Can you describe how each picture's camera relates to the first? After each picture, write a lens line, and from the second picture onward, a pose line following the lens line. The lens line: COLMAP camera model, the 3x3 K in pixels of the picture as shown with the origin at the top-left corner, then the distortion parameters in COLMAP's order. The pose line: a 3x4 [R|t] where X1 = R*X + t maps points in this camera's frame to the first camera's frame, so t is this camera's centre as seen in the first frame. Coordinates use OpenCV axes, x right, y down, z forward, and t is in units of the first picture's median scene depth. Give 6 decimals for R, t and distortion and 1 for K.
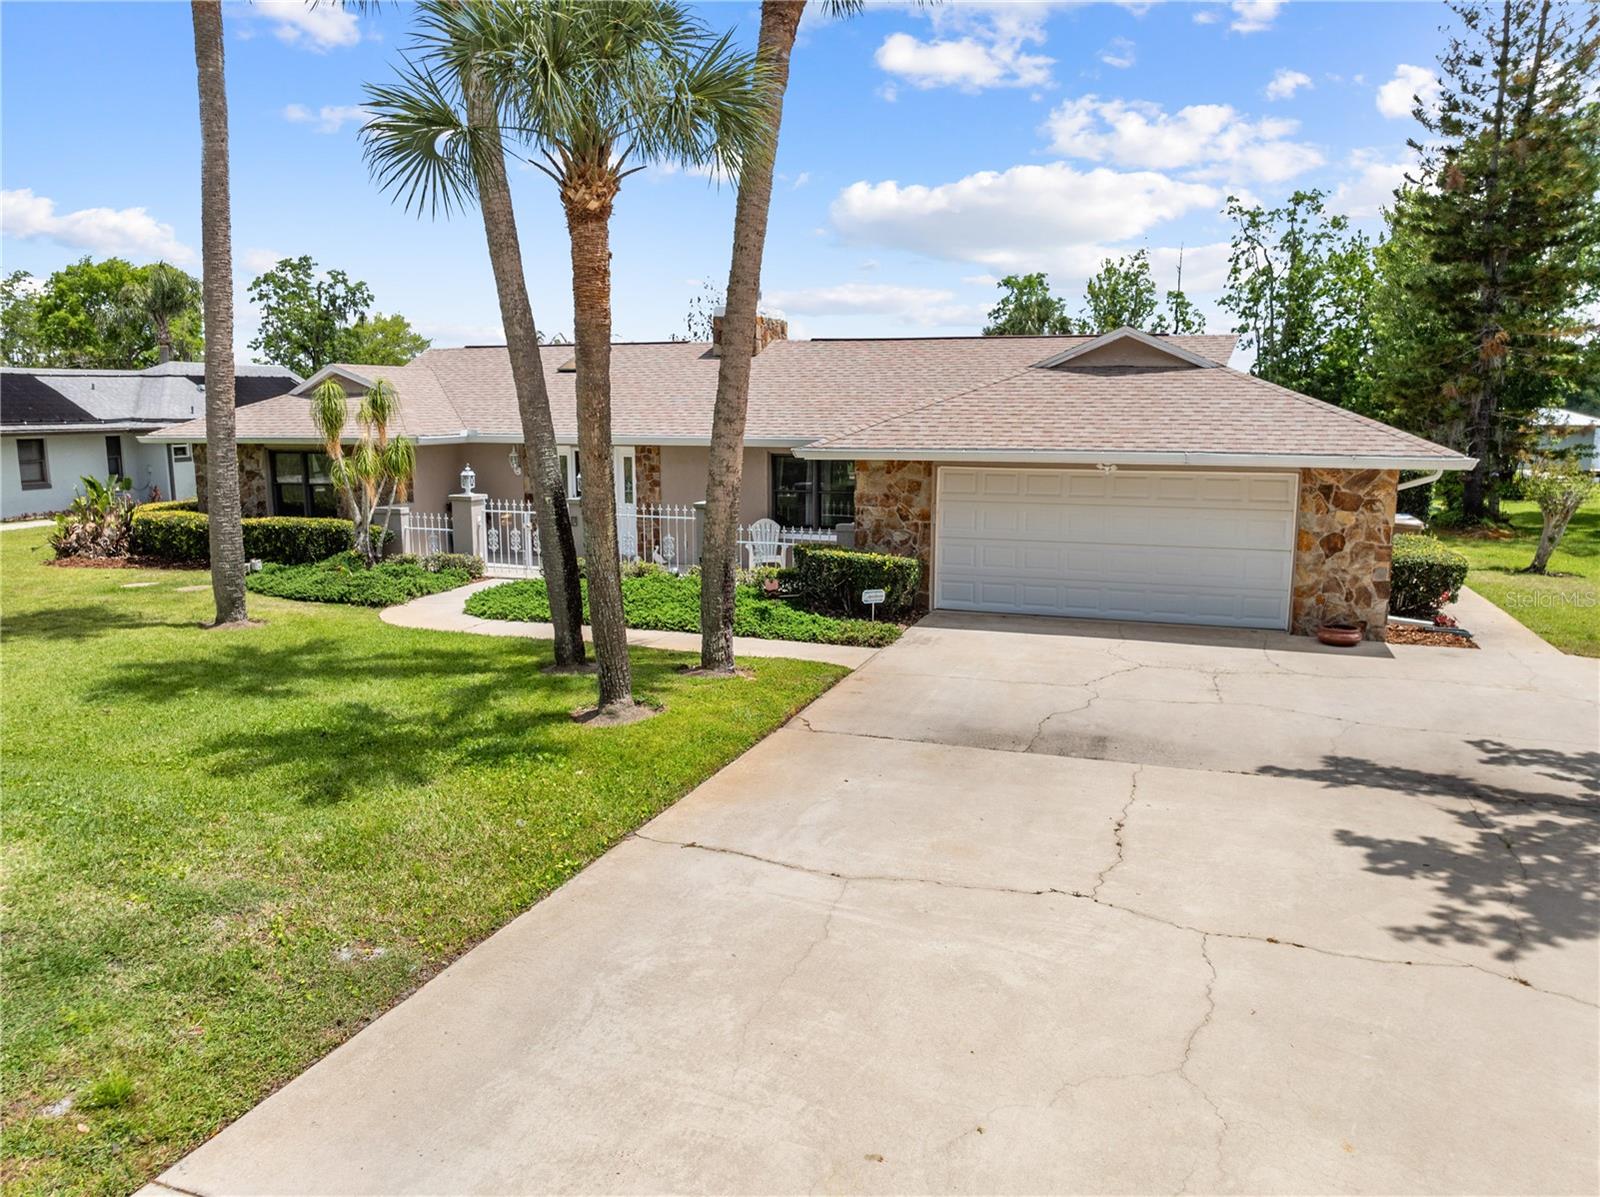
lens RADIAL K [[1130.9, 0, 843.6], [0, 1130.9, 587.8], [0, 0, 1]] dist [-0.041465, 0.014188]
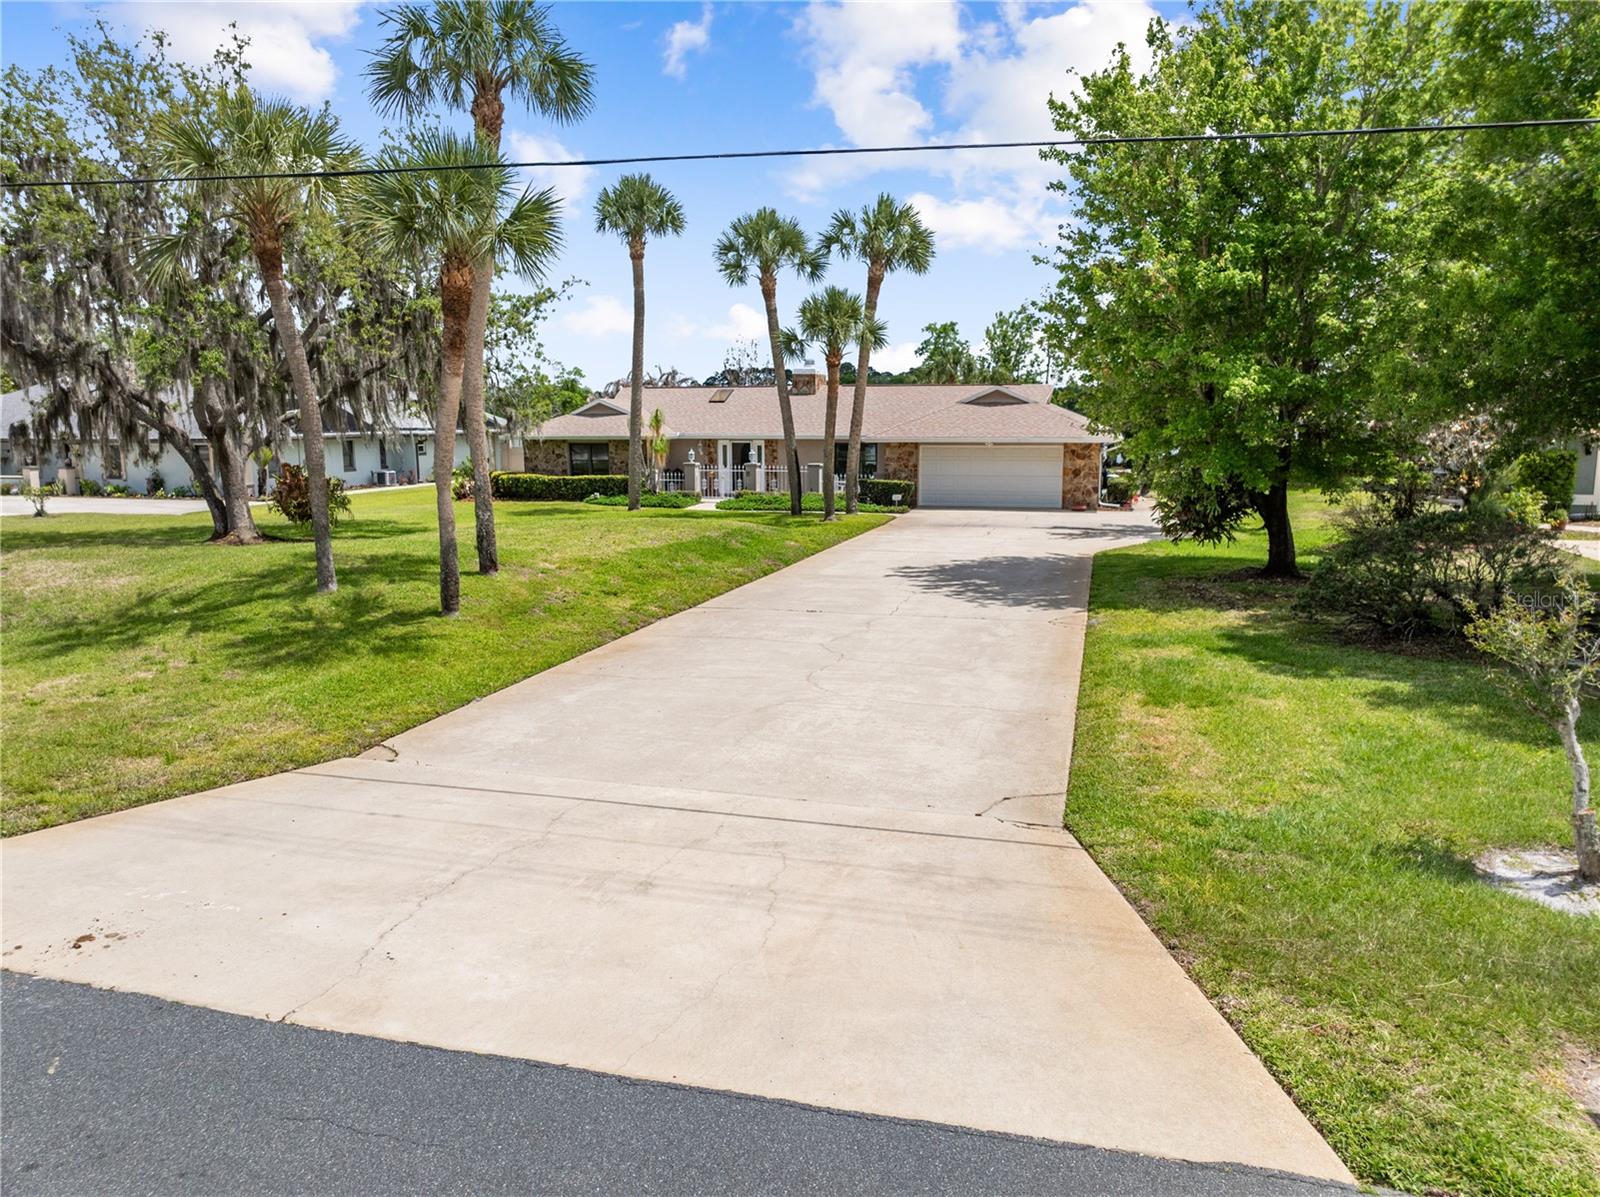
lens RADIAL K [[1130.9, 0, 859.4], [0, 1130.9, 593.8], [0, 0, 1]] dist [-0.041465, 0.014188]
pose [[0.995577, -0.018351, 0.092142, -0.235264], [0.018729, 0.999819, -0.003231, 0.185101], [-0.092066, 0.004943, 0.995741, -1.191040]]
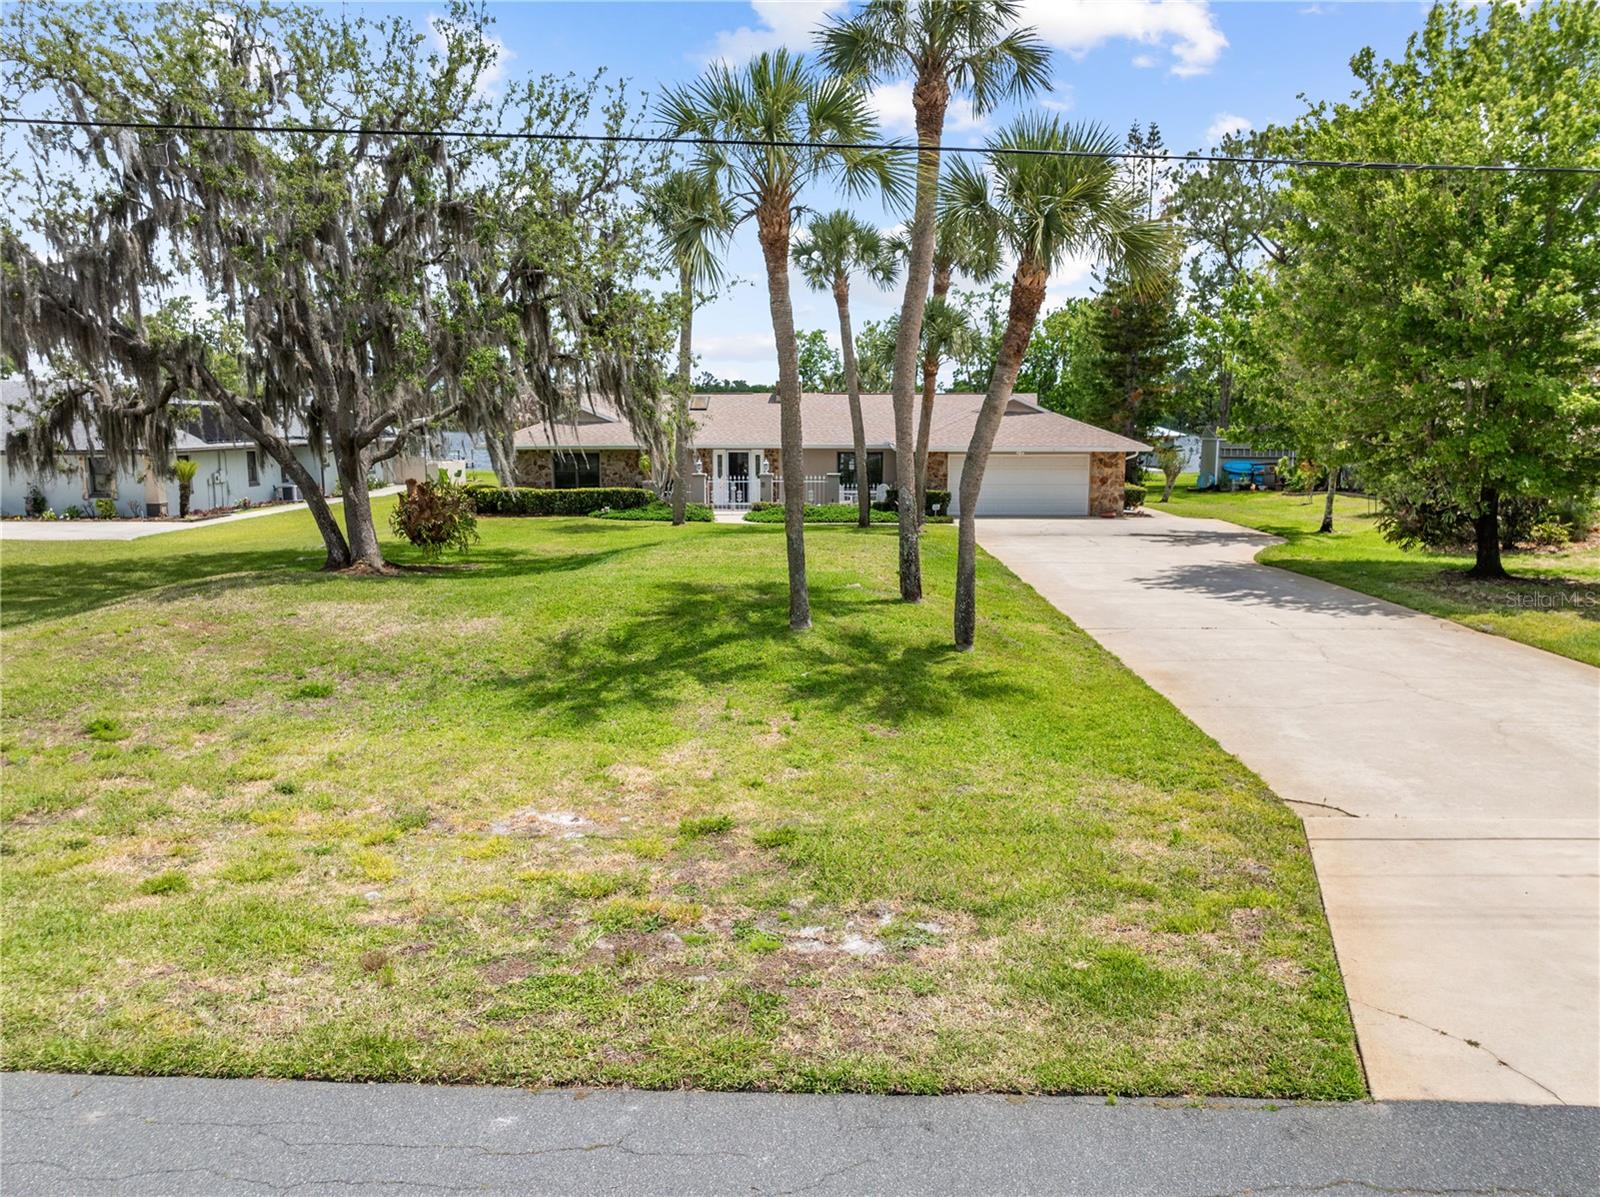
lens RADIAL K [[1130.9, 0, 843.0], [0, 1130.9, 584.2], [0, 0, 1]] dist [-0.041465, 0.014188]
pose [[0.951142, -0.046062, 0.305297, -0.758182], [0.051087, 0.998658, -0.008488, 0.152763], [-0.304497, 0.023670, 0.952219, -1.043913]]
